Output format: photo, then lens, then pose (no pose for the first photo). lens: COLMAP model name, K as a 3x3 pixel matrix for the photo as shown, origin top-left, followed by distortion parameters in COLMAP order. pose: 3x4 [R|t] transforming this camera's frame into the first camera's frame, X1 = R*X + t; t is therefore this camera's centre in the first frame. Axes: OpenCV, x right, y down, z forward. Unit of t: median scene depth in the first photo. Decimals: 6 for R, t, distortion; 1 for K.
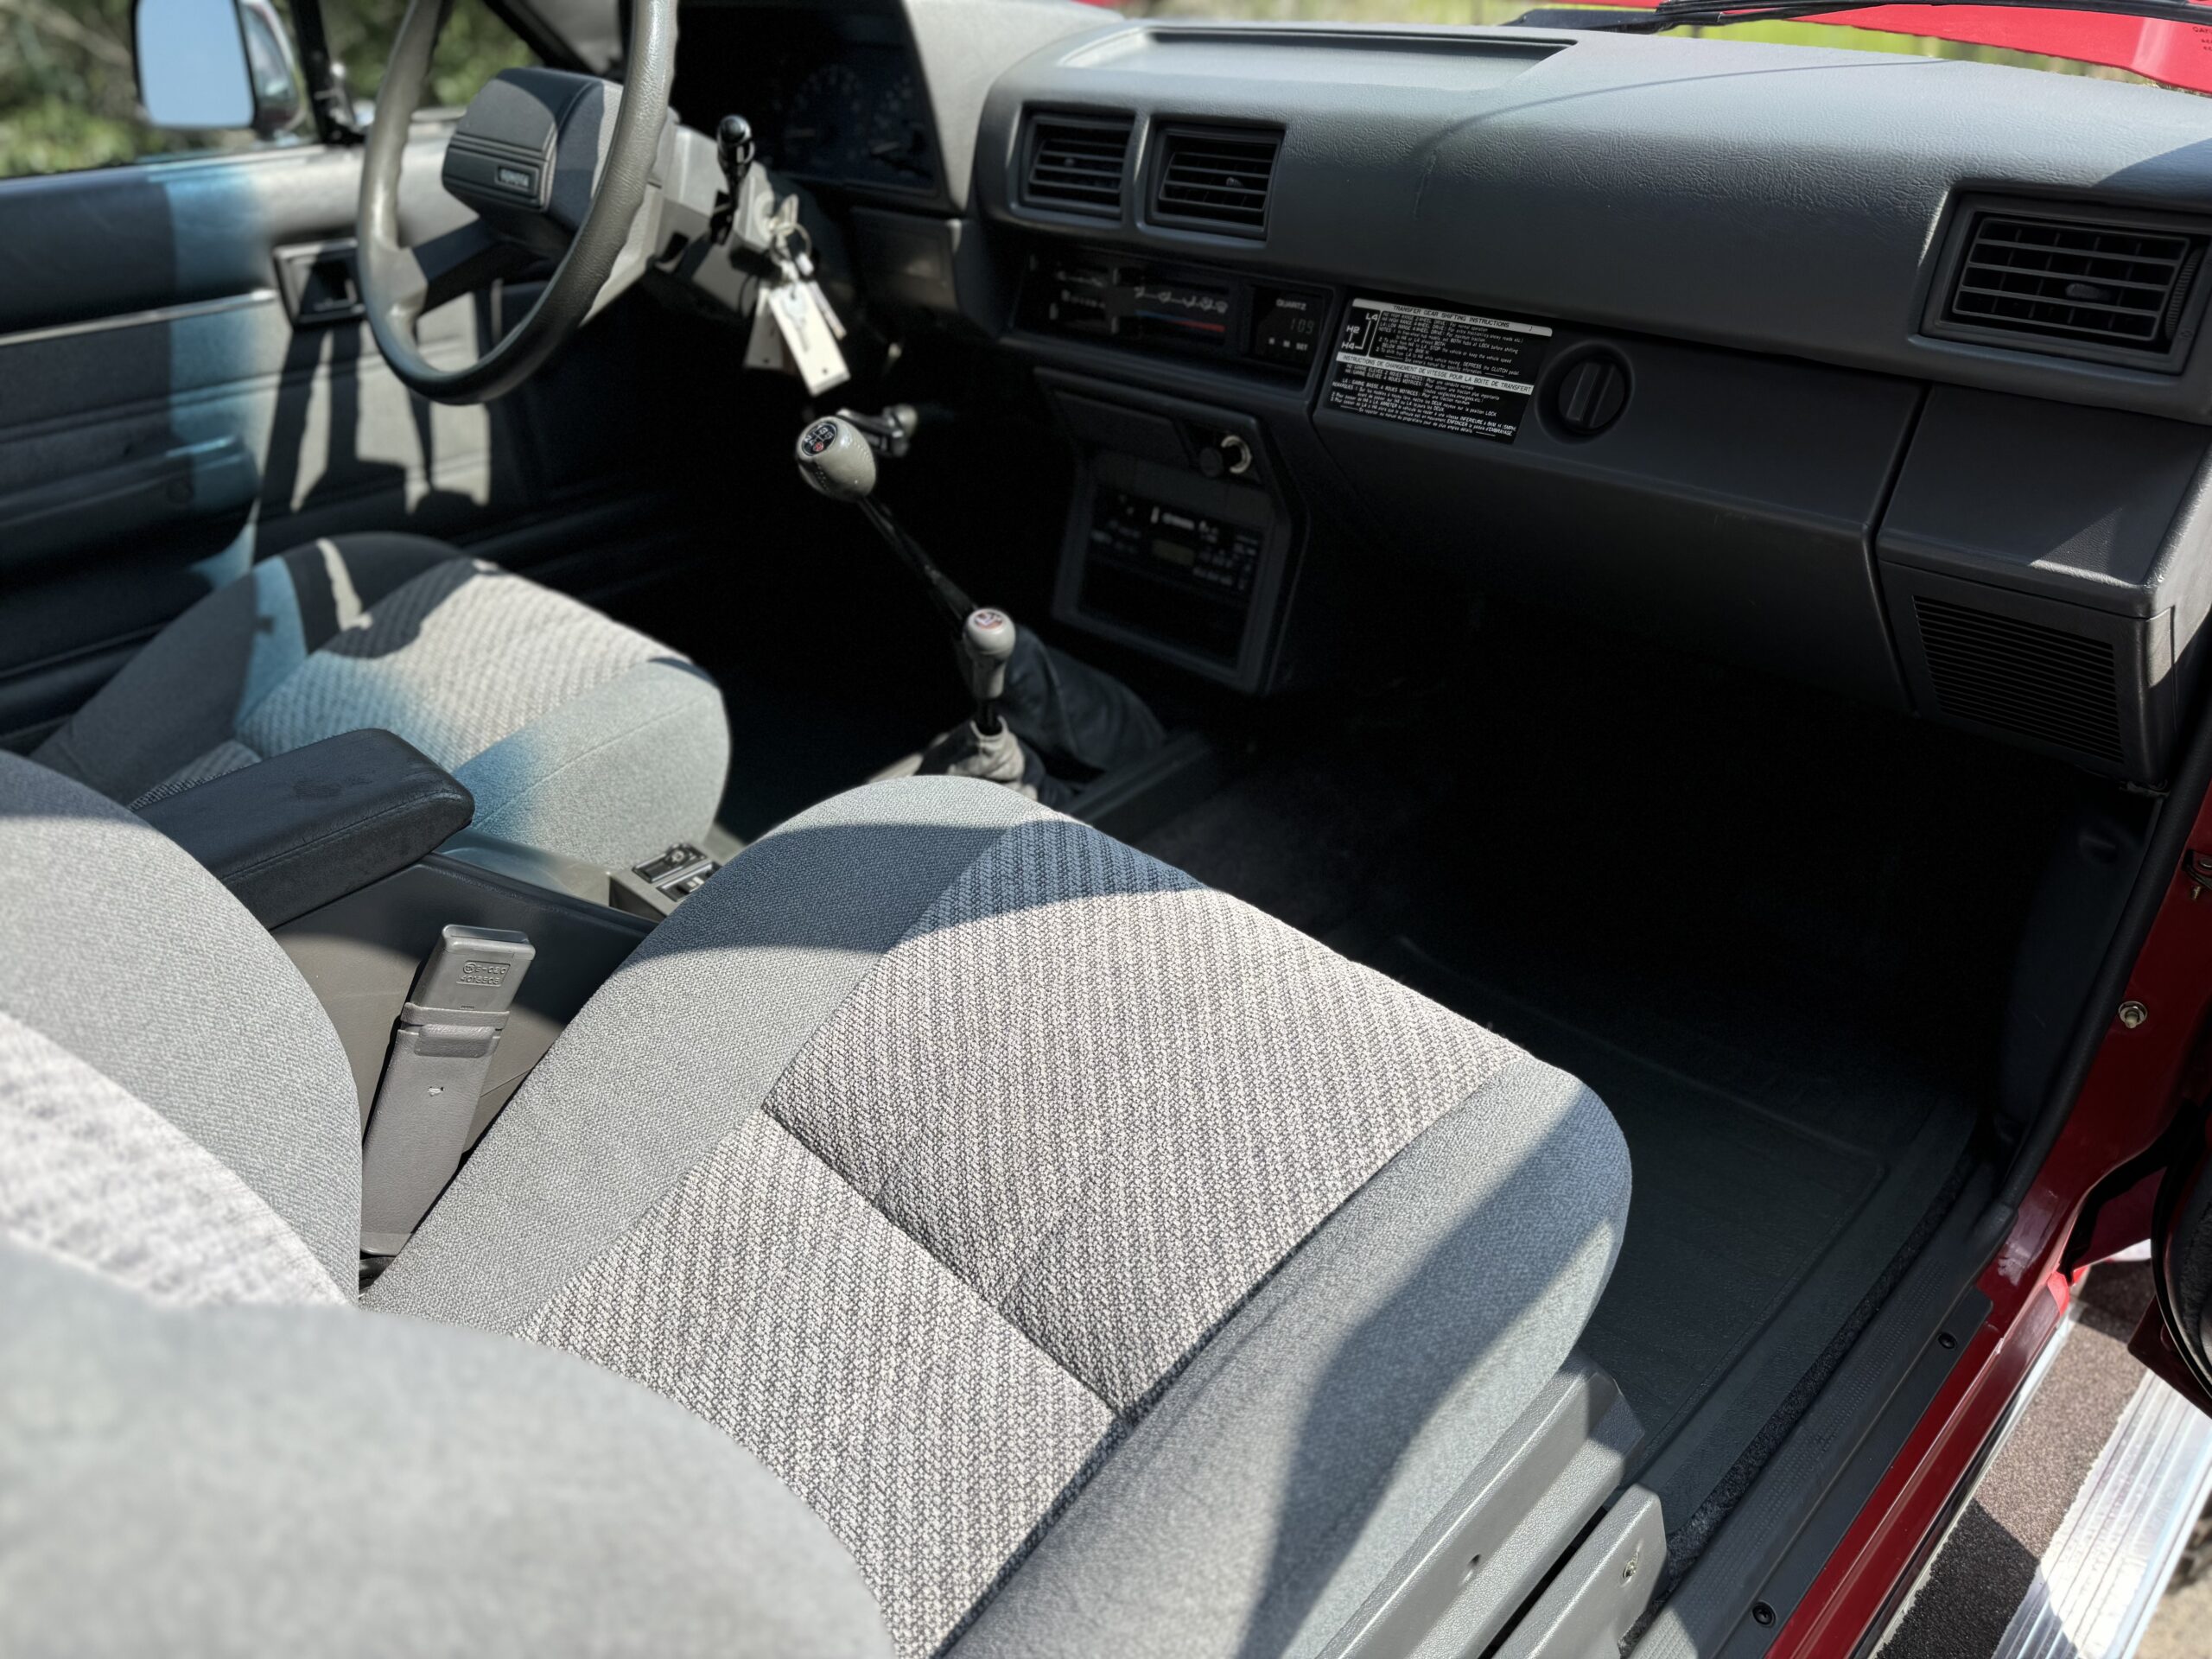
lens RADIAL K [[1563.1, 0, 1107.3], [0, 1563.1, 822.2], [0, 0, 1]] dist [0.020658, -0.027430]
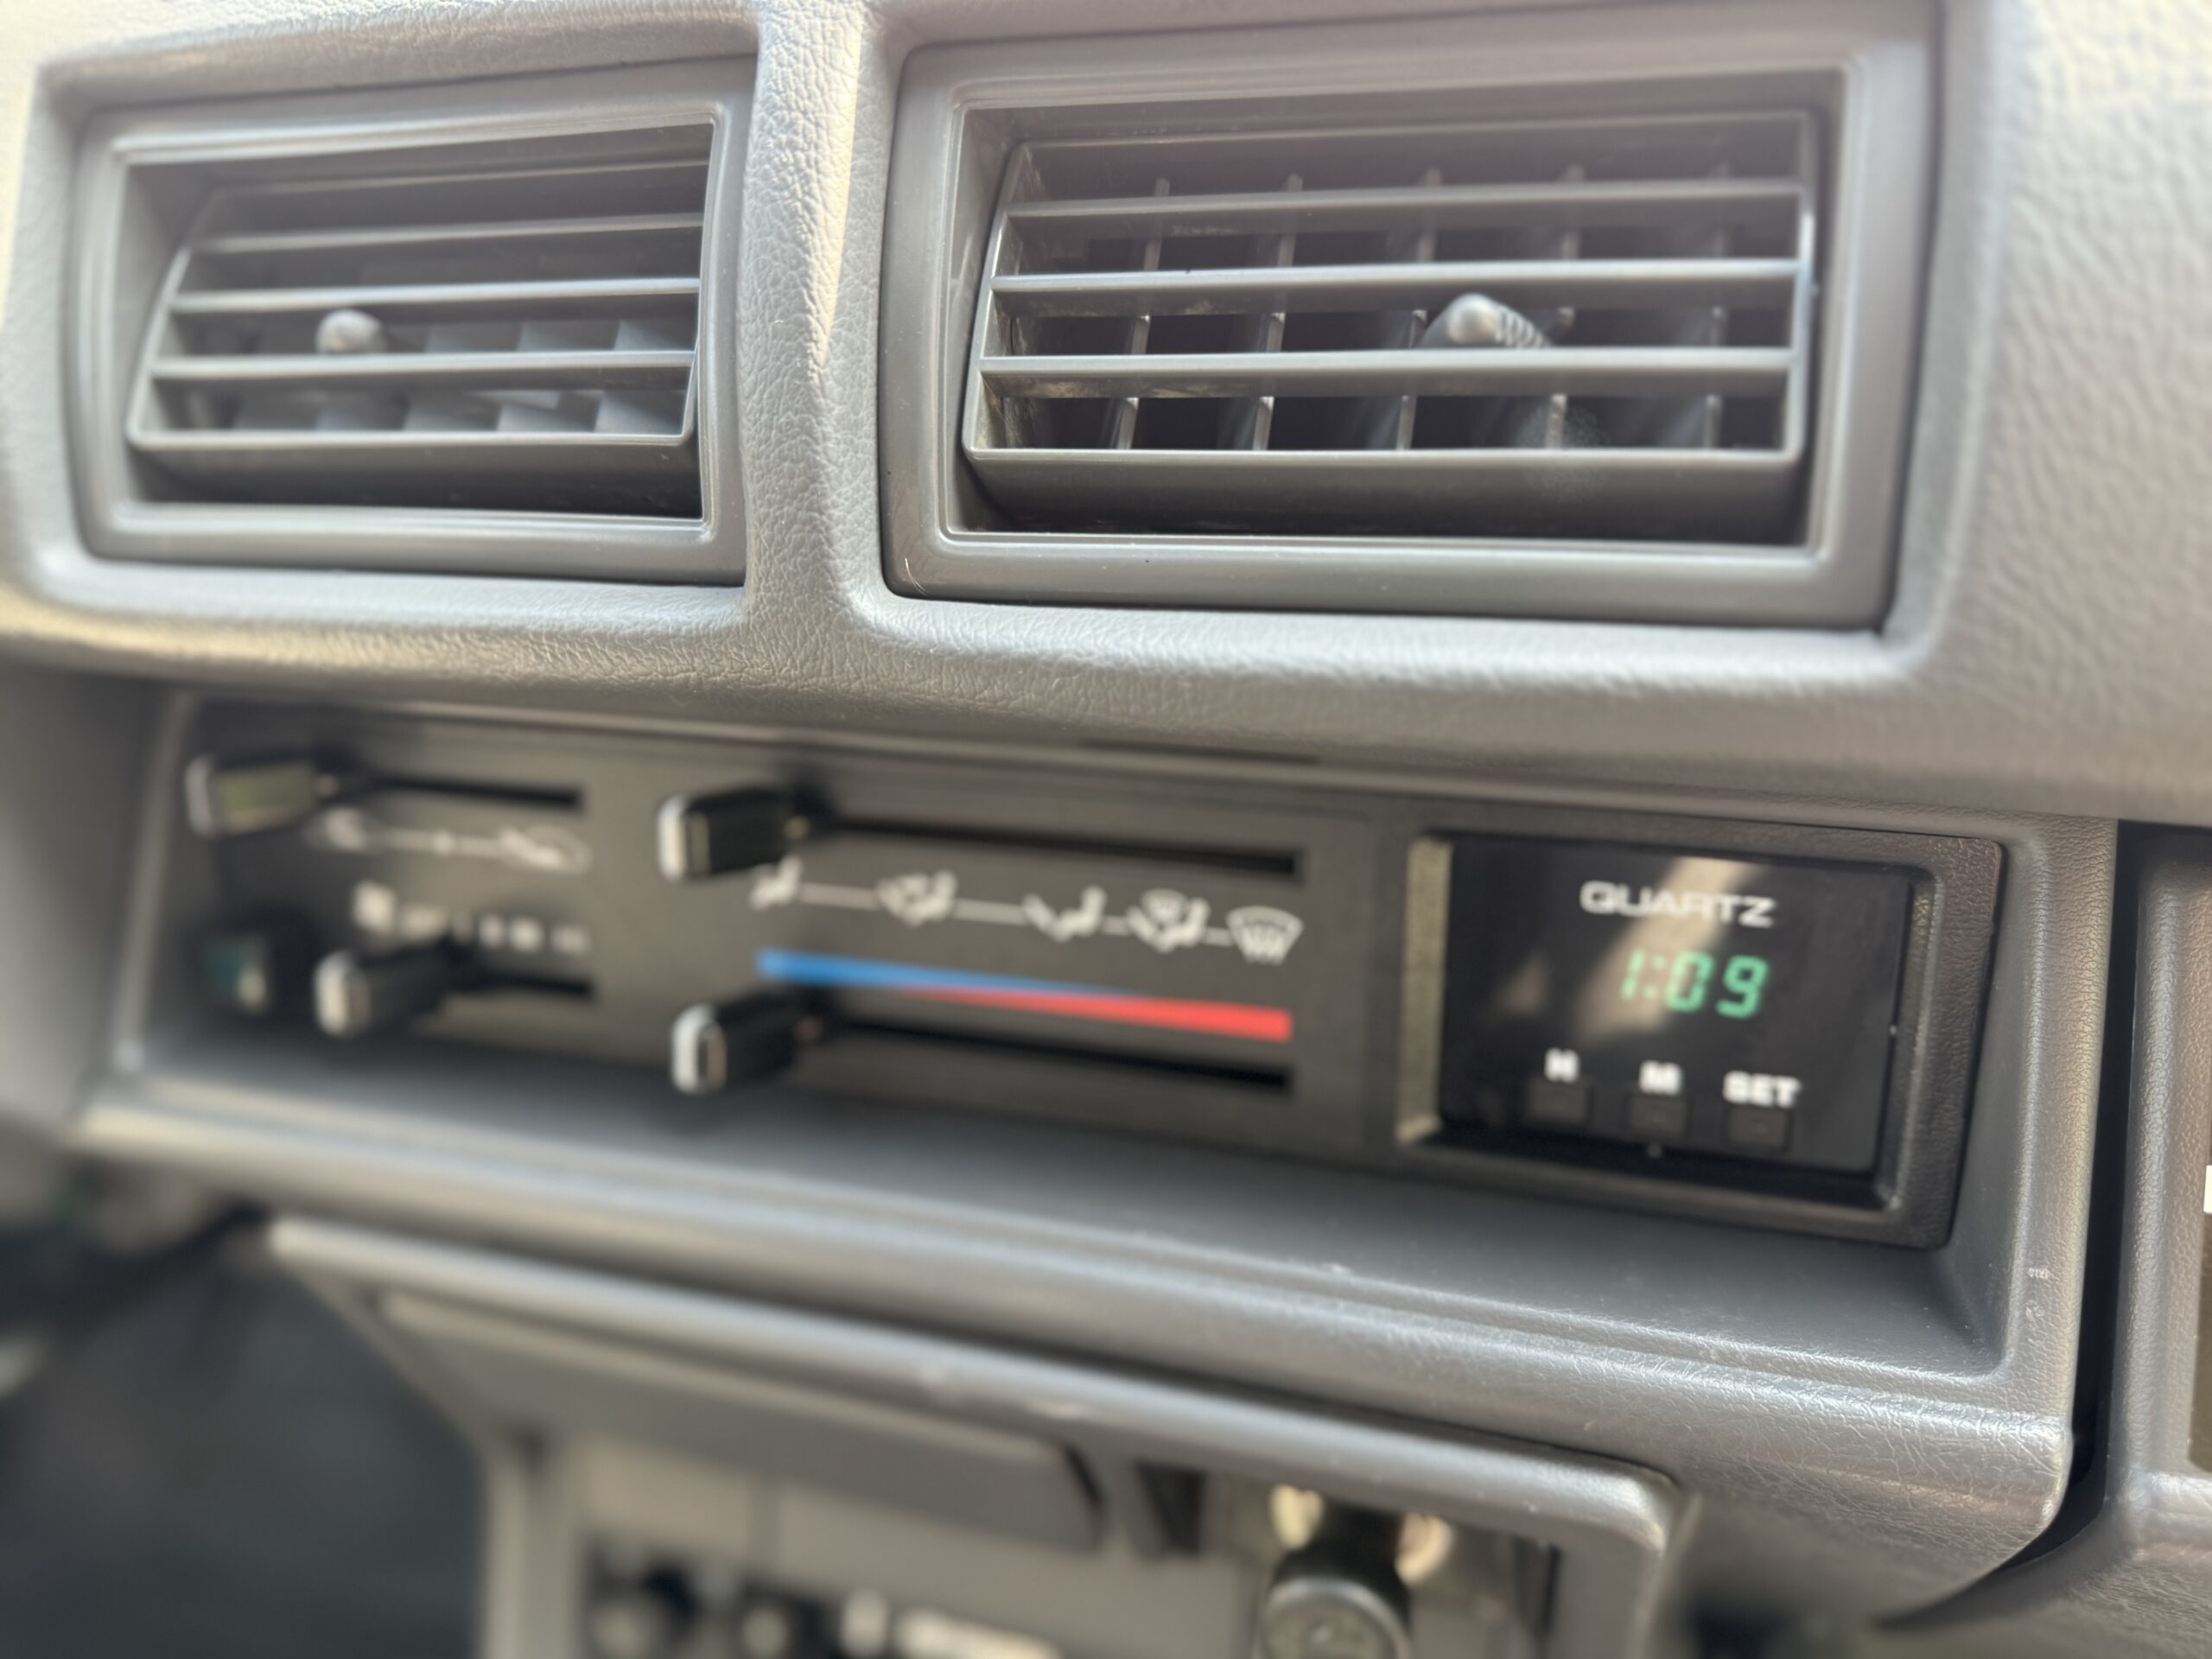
lens RADIAL K [[1563.1, 0, 1098.4], [0, 1563.1, 832.4], [0, 0, 1]] dist [0.020658, -0.027430]
pose [[0.878528, -0.143805, 0.455532, -0.039993], [0.234816, 0.960449, -0.149661, -0.307855], [-0.415993, 0.238447, 0.877549, 0.800701]]
